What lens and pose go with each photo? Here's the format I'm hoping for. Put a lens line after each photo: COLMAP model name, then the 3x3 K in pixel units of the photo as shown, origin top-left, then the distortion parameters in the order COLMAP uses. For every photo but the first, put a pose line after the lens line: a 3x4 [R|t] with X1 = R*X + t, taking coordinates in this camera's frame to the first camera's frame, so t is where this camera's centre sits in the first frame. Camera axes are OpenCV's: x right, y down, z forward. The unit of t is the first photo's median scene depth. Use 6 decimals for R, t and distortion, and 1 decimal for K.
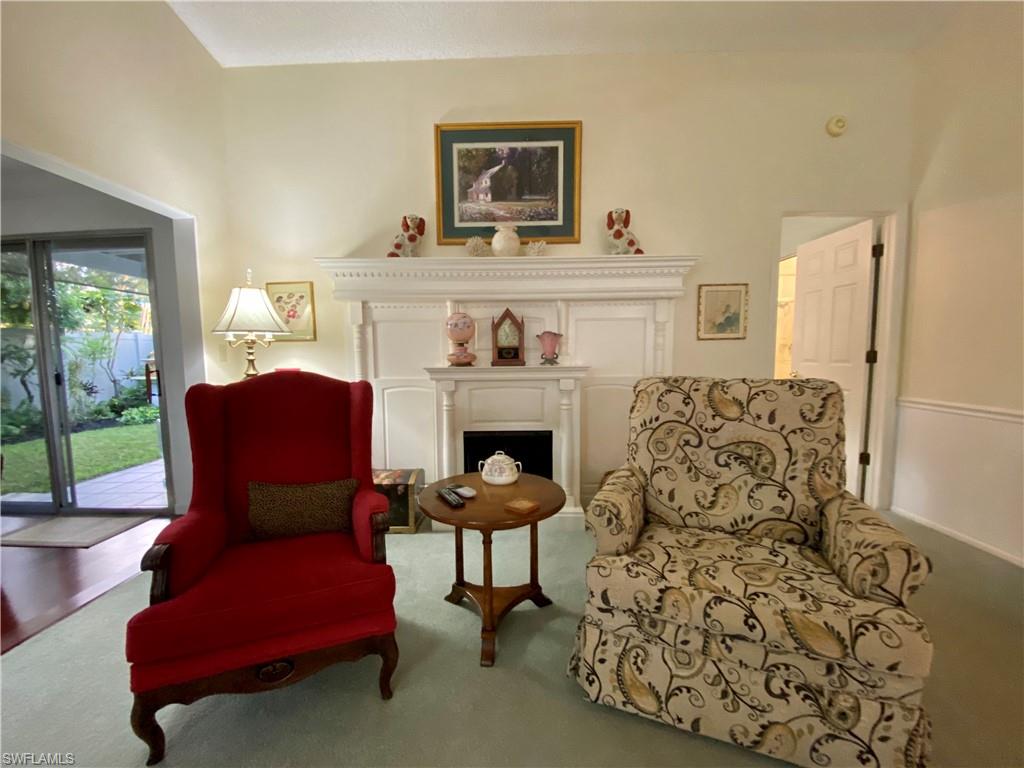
lens RADIAL K [[413.8, 0, 513.1], [0, 413.8, 389.8], [0, 0, 1]] dist [-0.000812, -0.000405]
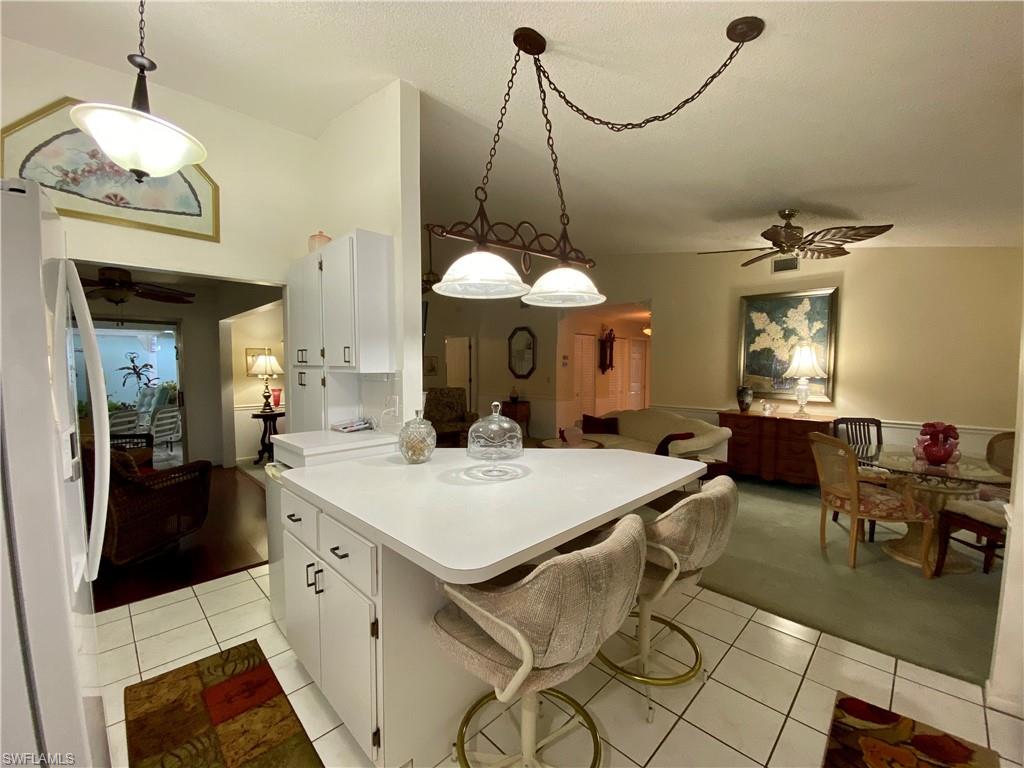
lens RADIAL K [[413.8, 0, 513.1], [0, 413.8, 389.8], [0, 0, 1]] dist [-0.000812, -0.000405]
pose [[0.689743, -0.029915, 0.723436, -1.245132], [0.052437, 0.998586, -0.008702, 0.041910], [-0.722153, 0.043937, 0.690337, -1.471056]]
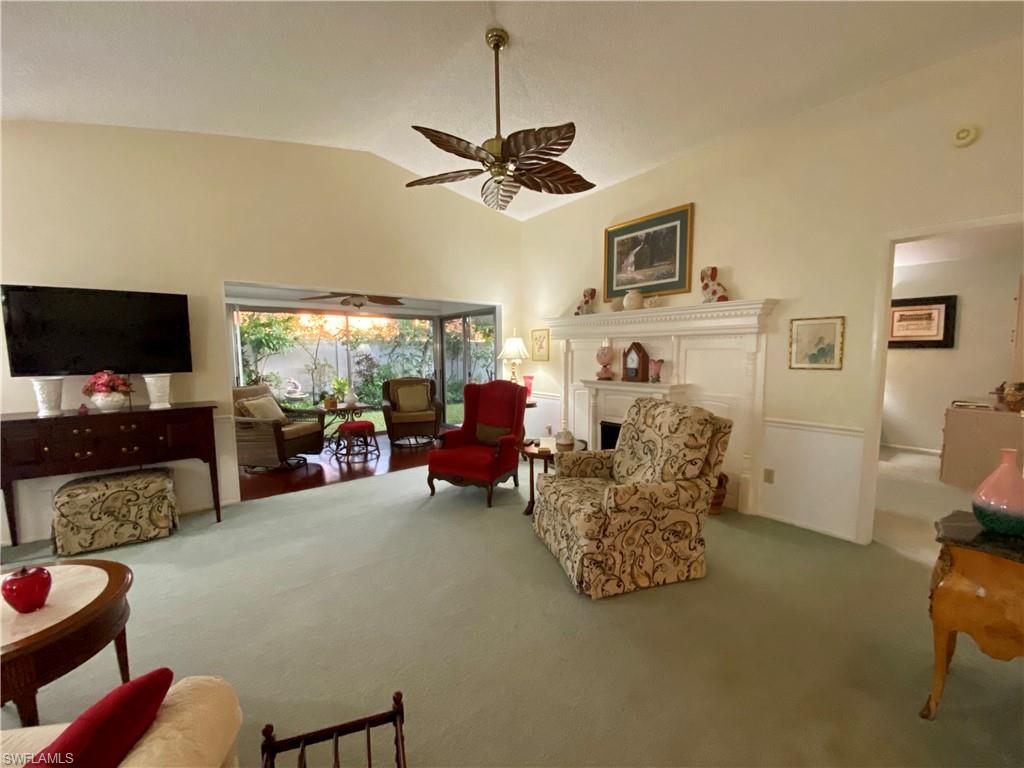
lens RADIAL K [[413.8, 0, 513.1], [0, 413.8, 389.8], [0, 0, 1]] dist [-0.000812, -0.000405]
pose [[0.633551, 0.079786, -0.769576, 0.864225], [-0.068670, 0.996542, 0.046785, -0.067977], [0.770648, 0.023205, 0.636839, -0.282139]]
